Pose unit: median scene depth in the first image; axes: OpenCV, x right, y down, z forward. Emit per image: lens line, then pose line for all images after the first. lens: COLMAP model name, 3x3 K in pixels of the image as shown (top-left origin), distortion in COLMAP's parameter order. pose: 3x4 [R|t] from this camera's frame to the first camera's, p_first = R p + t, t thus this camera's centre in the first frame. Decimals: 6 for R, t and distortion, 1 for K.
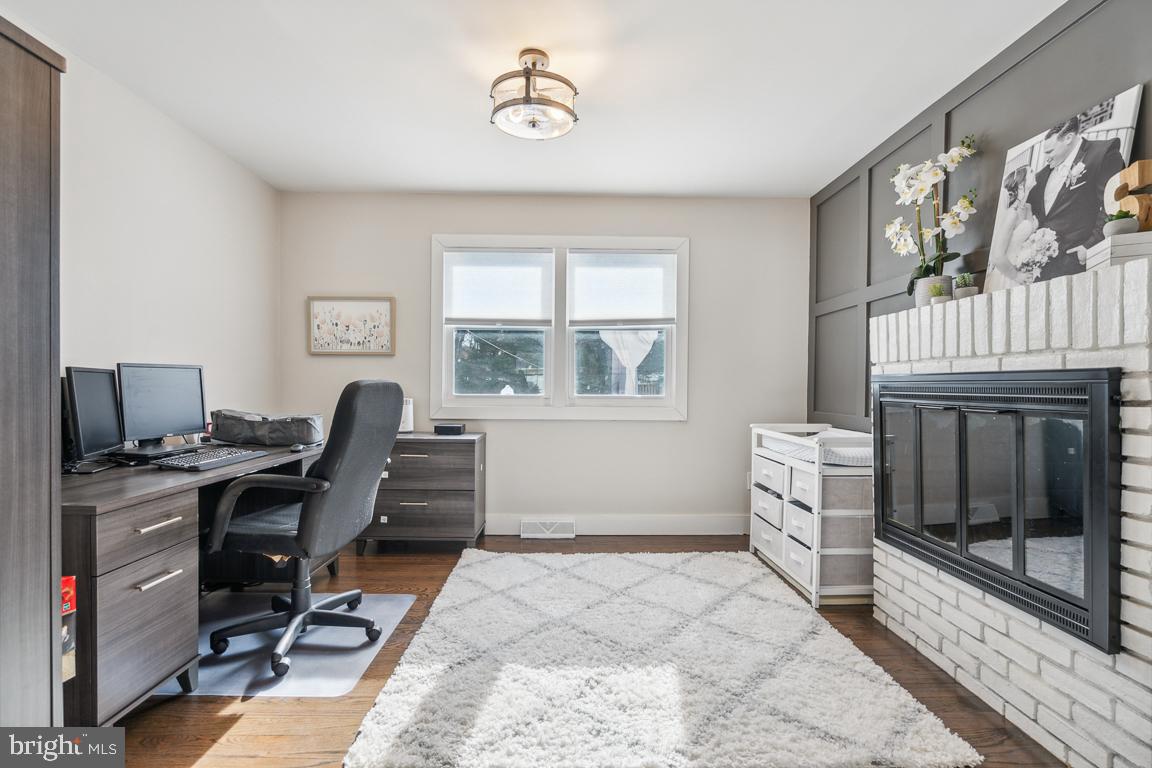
lens RADIAL K [[528.4, 0, 571.3], [0, 528.4, 386.5], [0, 0, 1]] dist [0.000323, 0.000157]
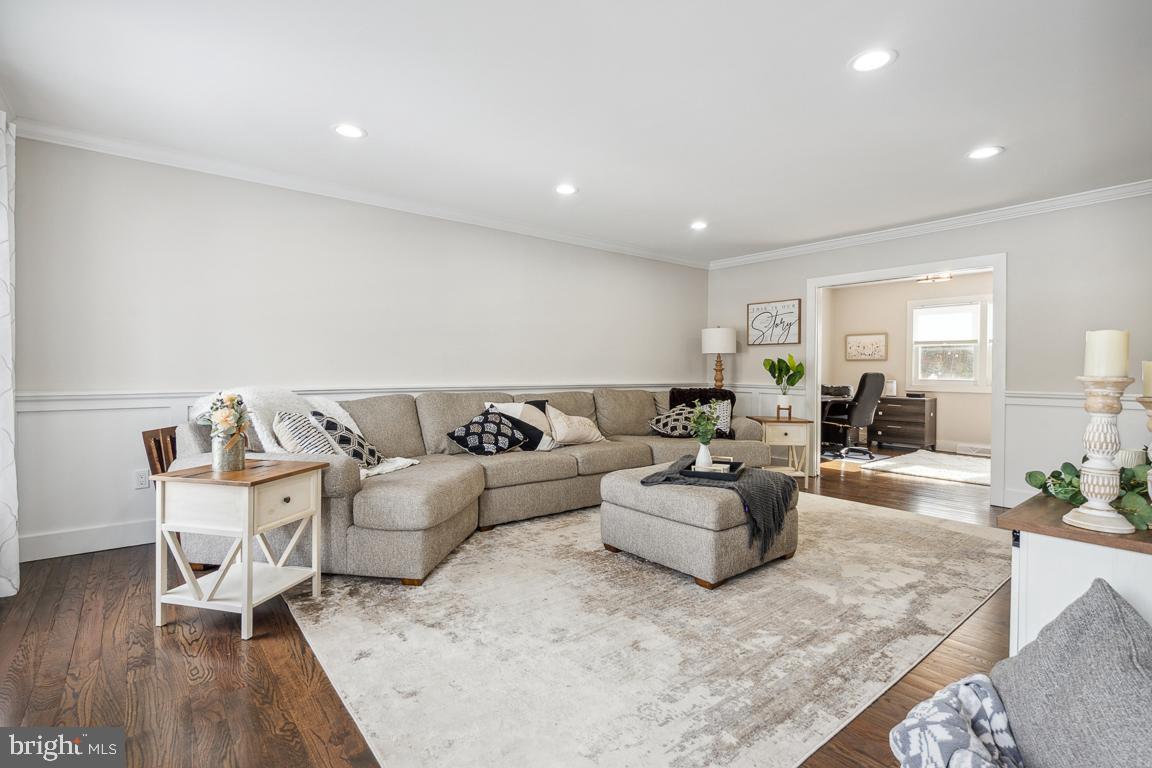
lens RADIAL K [[528.4, 0, 570.8], [0, 528.4, 380.9], [0, 0, 1]] dist [0.000323, 0.000157]
pose [[0.612913, 0.011733, -0.790063, 0.591720], [-0.001037, 0.999901, 0.014044, -0.004566], [0.790149, -0.007789, 0.612865, -1.370674]]
